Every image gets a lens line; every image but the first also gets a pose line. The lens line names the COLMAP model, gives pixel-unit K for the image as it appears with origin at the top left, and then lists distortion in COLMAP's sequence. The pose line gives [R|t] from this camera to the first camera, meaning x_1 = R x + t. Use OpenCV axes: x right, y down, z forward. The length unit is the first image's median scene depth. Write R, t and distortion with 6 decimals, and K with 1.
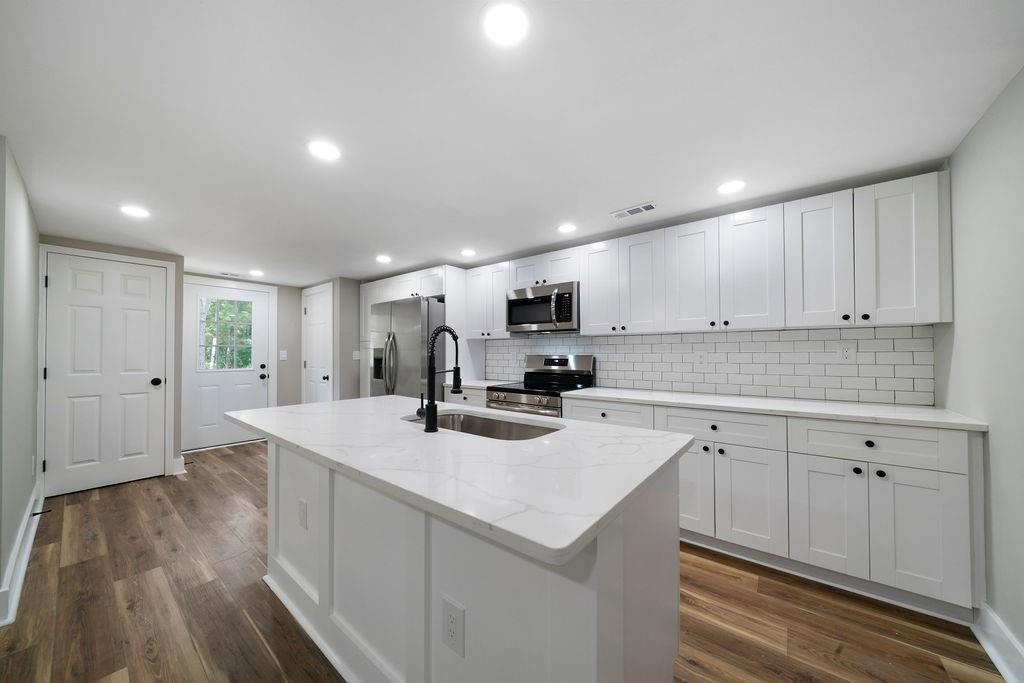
lens RADIAL K [[349.8, 0, 512.3], [0, 349.8, 348.6], [0, 0, 1]] dist [-0.000267, -0.000265]
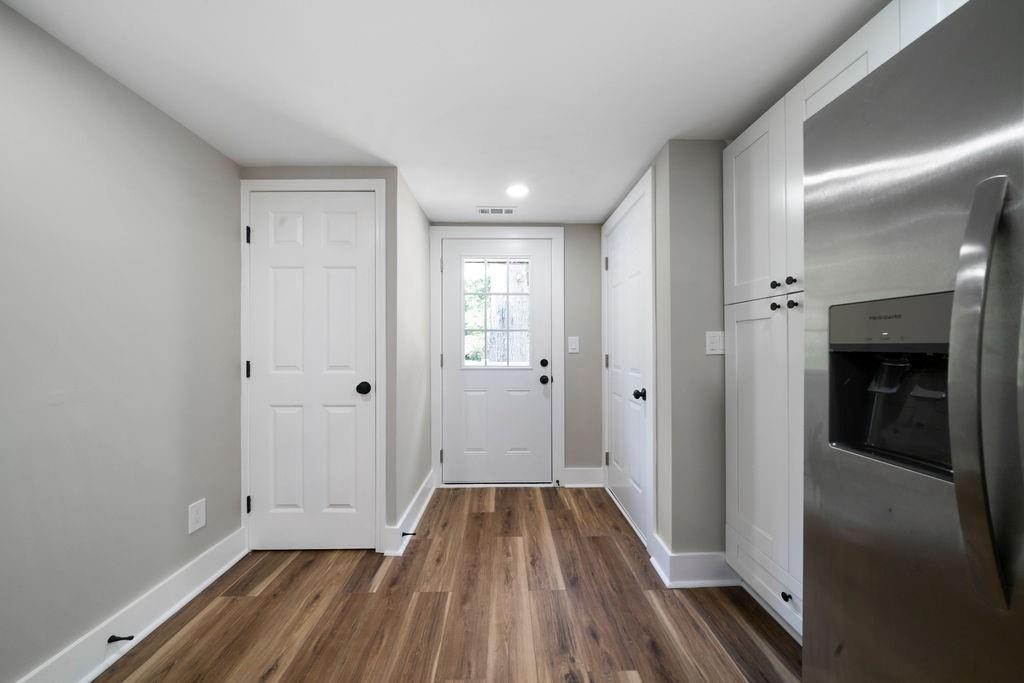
lens RADIAL K [[349.8, 0, 511.6], [0, 349.8, 344.6], [0, 0, 1]] dist [-0.000267, -0.000265]
pose [[0.644878, -0.006858, -0.764255, -0.376952], [0.013567, 0.999905, 0.002475, 0.022402], [0.764165, -0.011965, 0.644909, 0.743759]]
